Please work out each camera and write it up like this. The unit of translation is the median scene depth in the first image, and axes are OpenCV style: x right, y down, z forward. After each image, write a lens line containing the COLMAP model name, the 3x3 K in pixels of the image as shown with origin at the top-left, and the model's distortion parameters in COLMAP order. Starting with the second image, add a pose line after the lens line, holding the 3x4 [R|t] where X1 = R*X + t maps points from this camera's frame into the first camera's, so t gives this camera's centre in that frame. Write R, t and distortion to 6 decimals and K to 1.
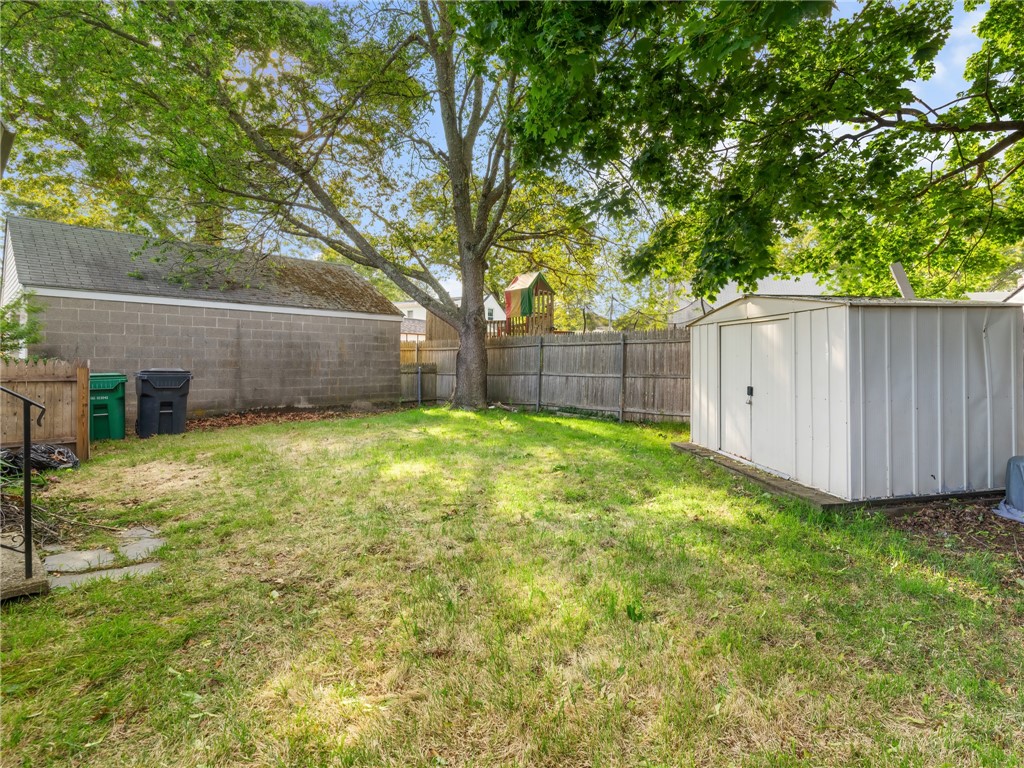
lens RADIAL K [[462.9, 0, 514.2], [0, 462.9, 362.2], [0, 0, 1]] dist [0.000275, -0.000057]
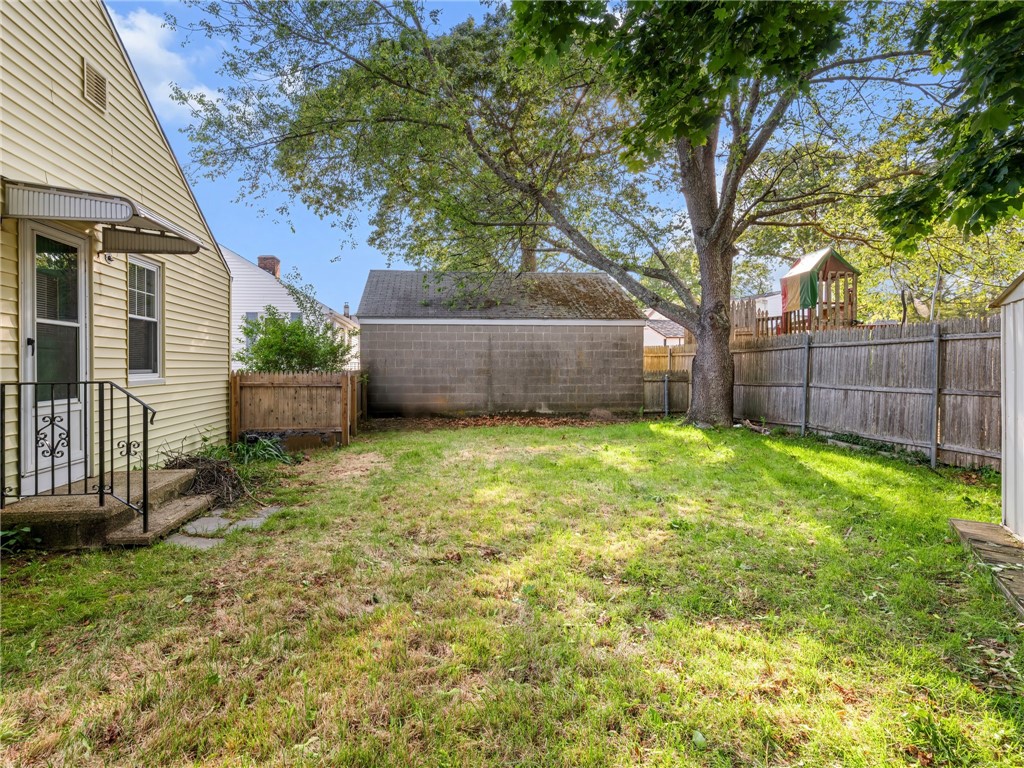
lens RADIAL K [[462.9, 0, 514.2], [0, 462.9, 362.2], [0, 0, 1]] dist [0.000275, -0.000057]
pose [[0.782604, -0.011997, -0.622404, 0.152332], [0.005548, 0.999909, -0.012297, -0.005546], [0.622495, 0.006171, 0.782599, 0.129147]]
